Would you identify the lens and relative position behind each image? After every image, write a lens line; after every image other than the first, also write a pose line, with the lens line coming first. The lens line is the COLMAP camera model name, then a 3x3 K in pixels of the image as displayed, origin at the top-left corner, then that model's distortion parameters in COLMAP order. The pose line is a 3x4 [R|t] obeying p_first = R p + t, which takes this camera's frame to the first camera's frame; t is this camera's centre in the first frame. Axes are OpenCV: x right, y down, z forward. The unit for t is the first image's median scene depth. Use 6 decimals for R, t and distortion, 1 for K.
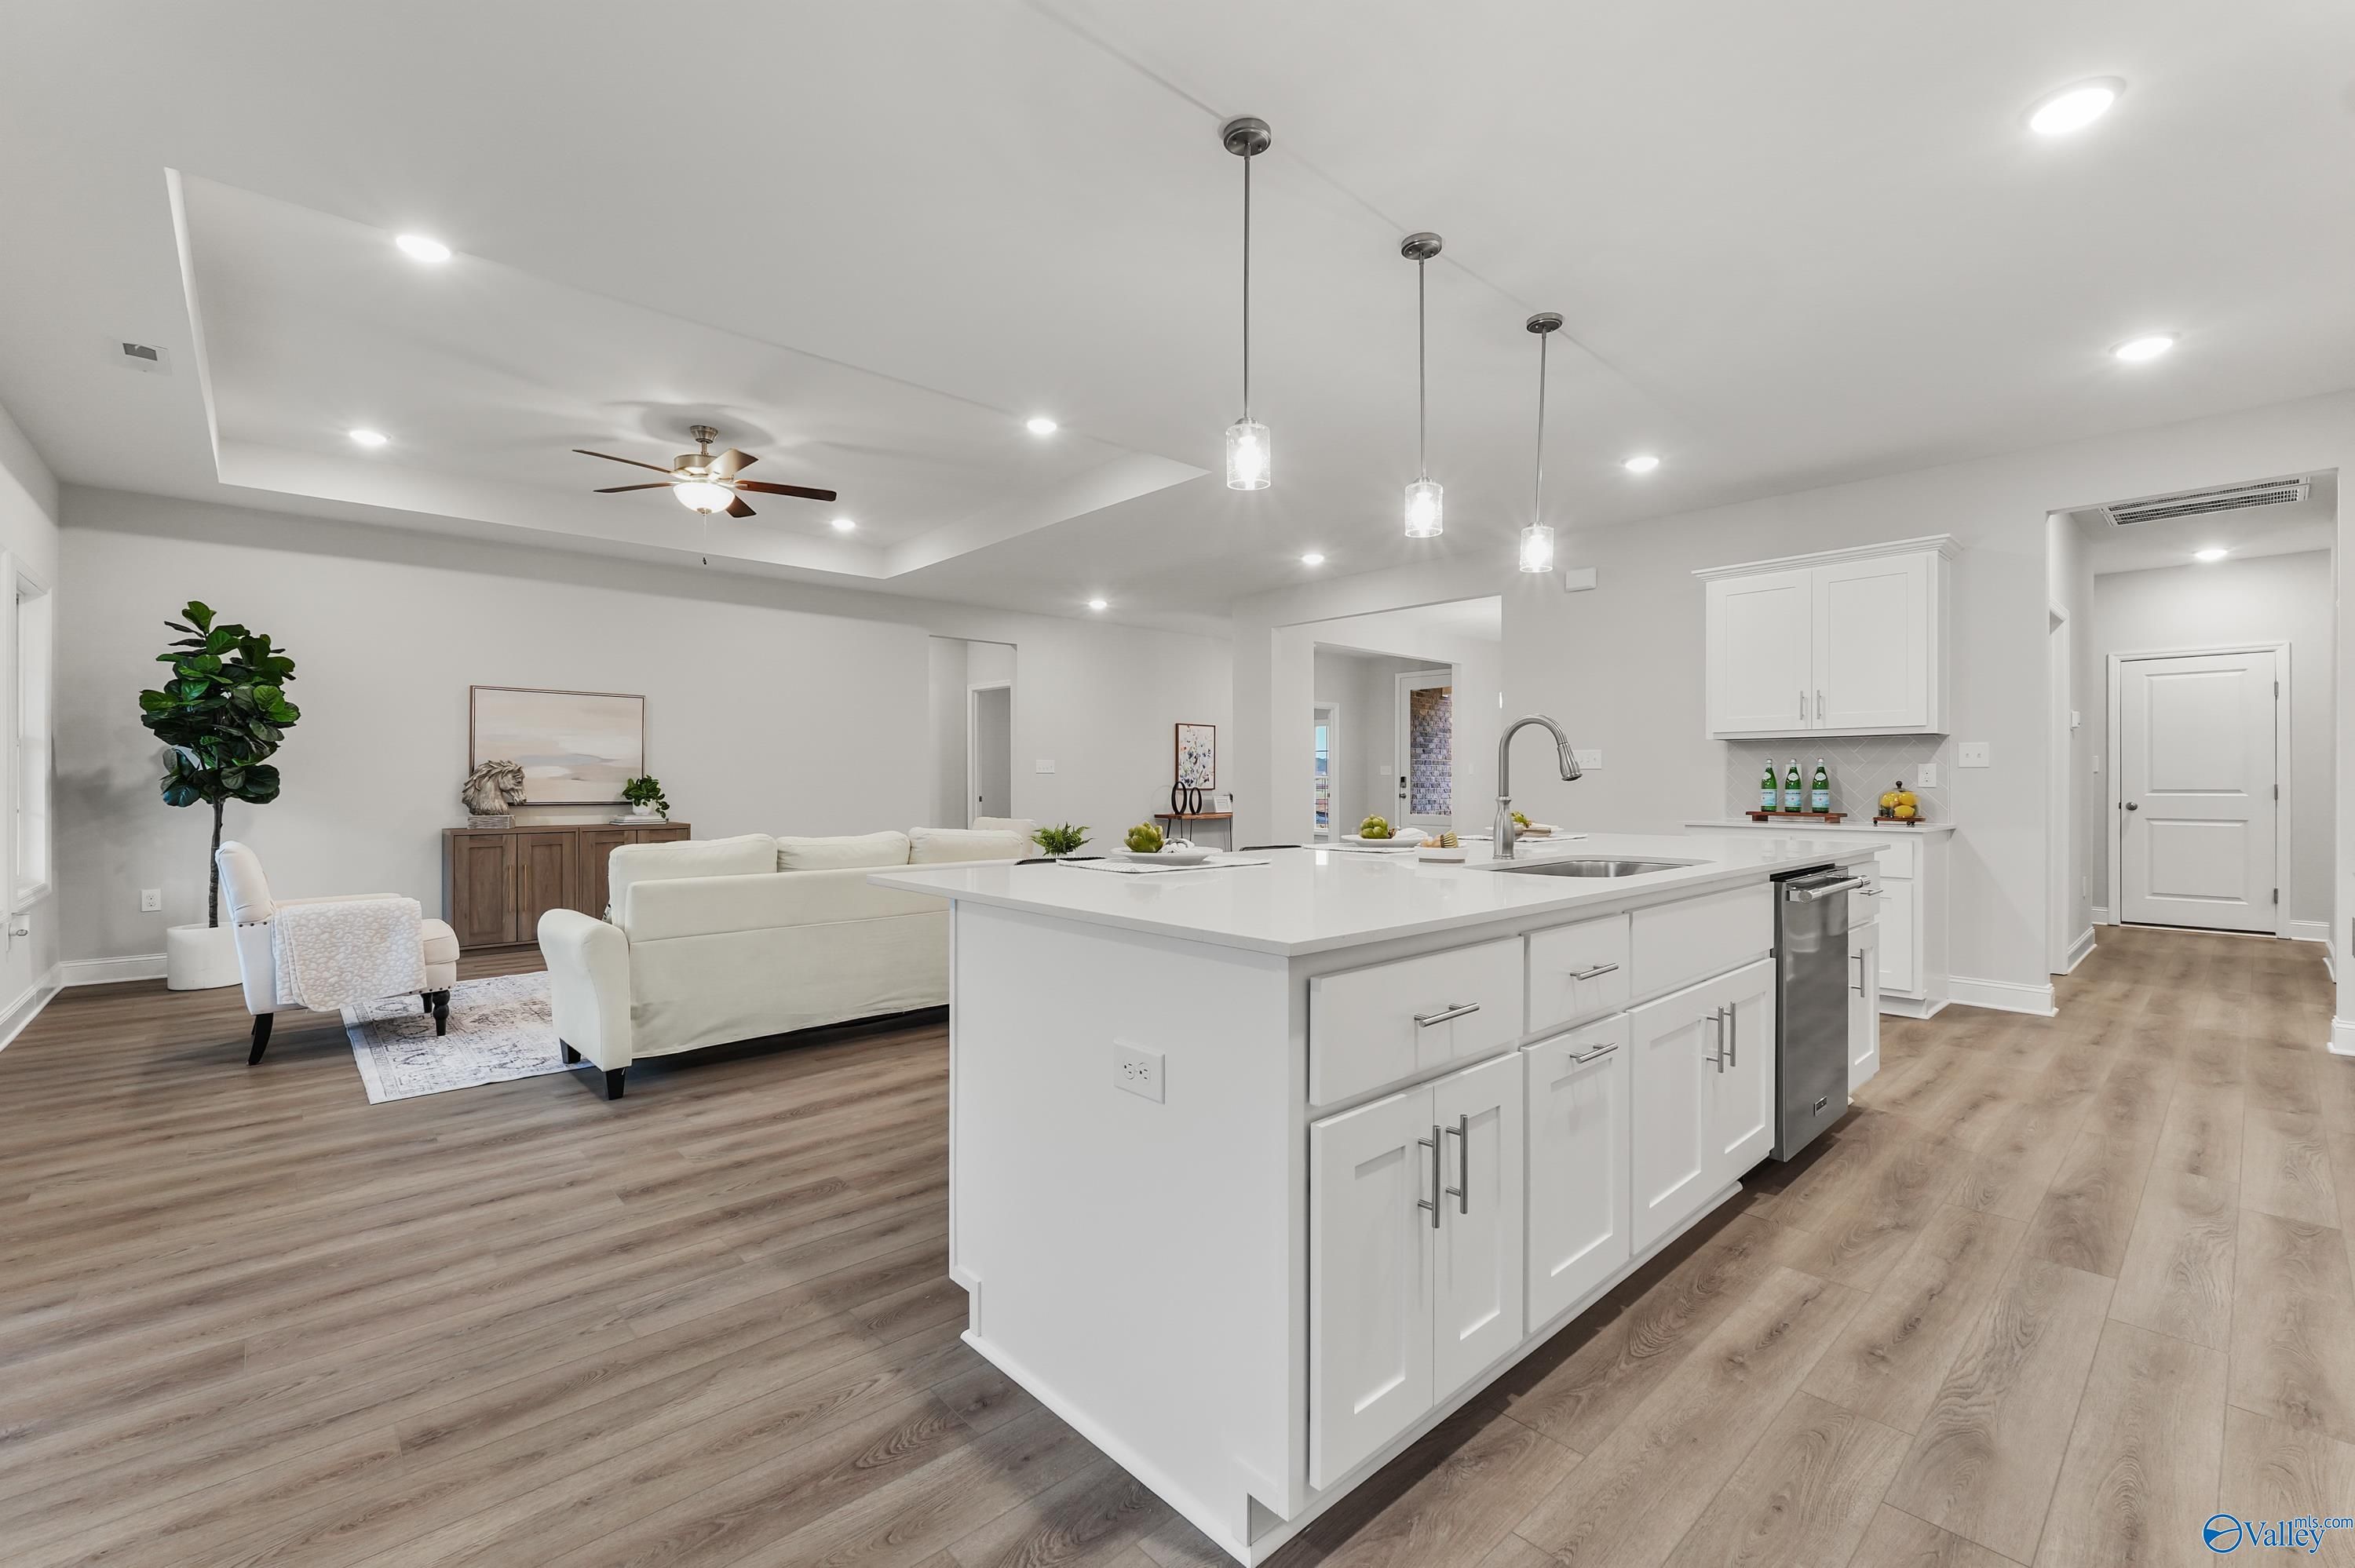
lens RADIAL K [[978.9, 0, 1169.7], [0, 978.9, 784.4], [0, 0, 1]] dist [-0.001716, -0.000177]
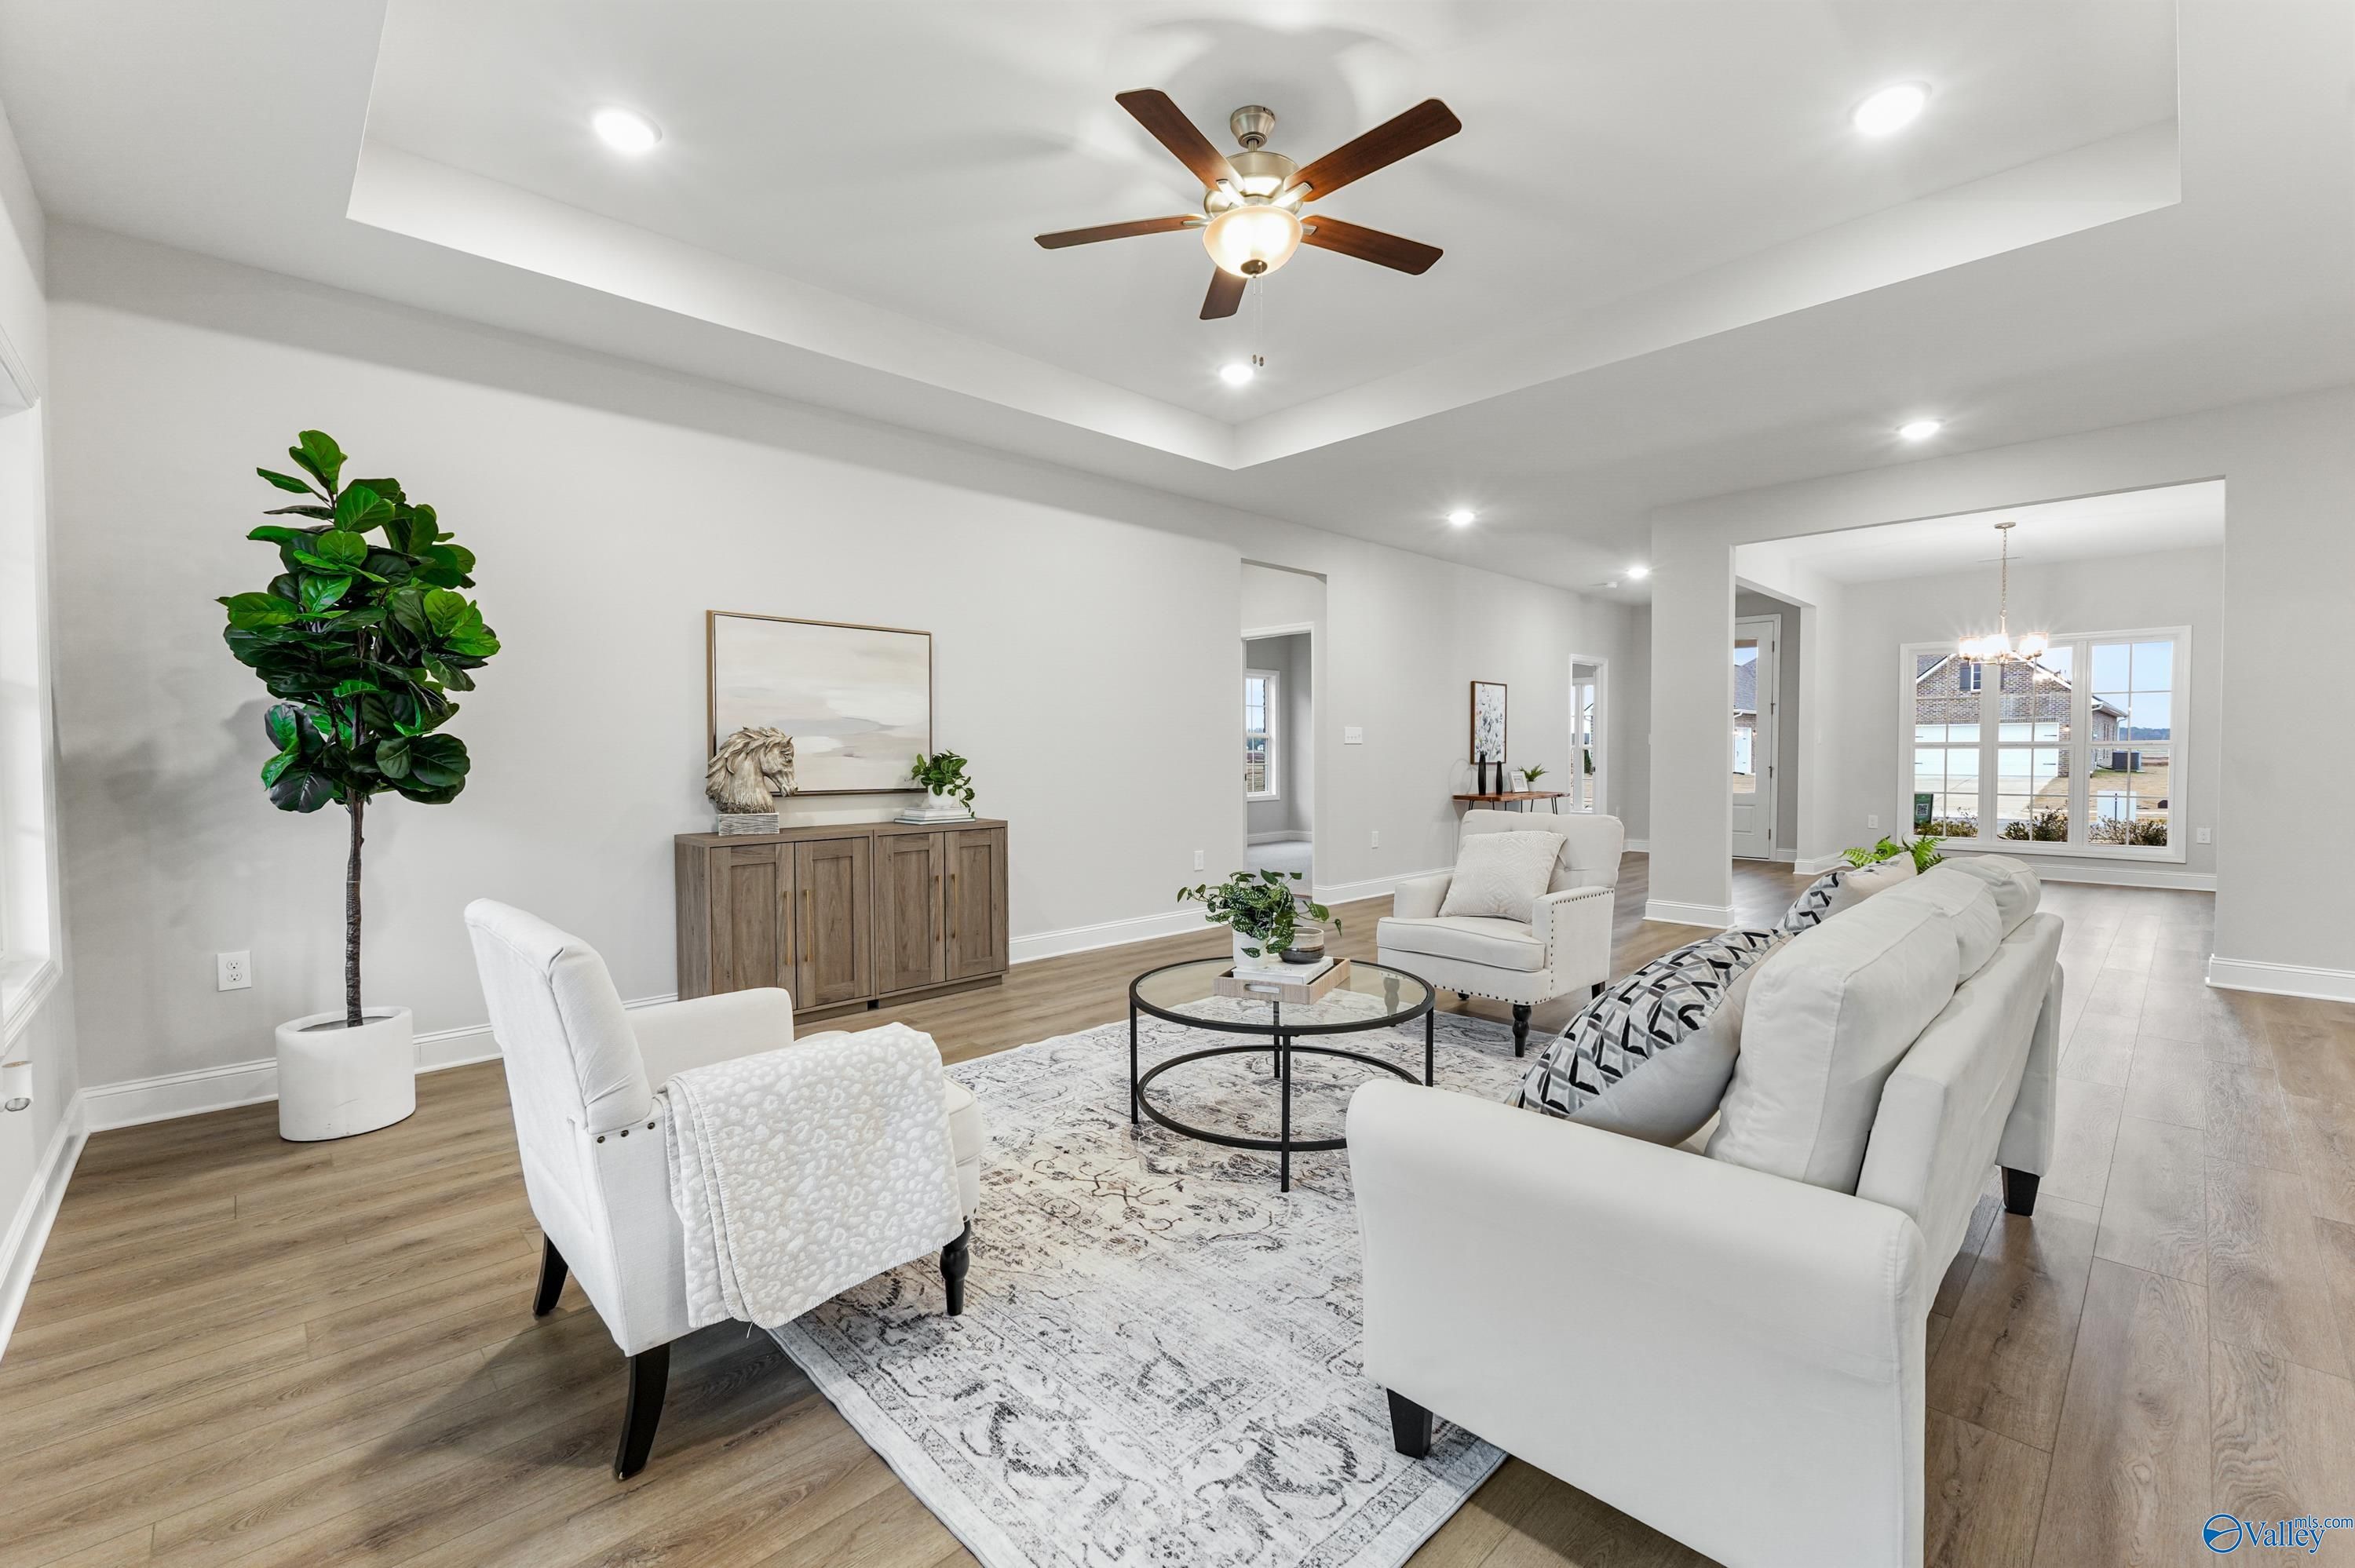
lens RADIAL K [[978.9, 0, 1188.1], [0, 978.9, 782.5], [0, 0, 1]] dist [-0.001716, -0.000177]
pose [[0.999701, -0.006068, 0.023675, -0.507208], [0.005416, 0.999608, 0.027469, -0.005339], [-0.023832, -0.027332, 0.999342, 0.425446]]
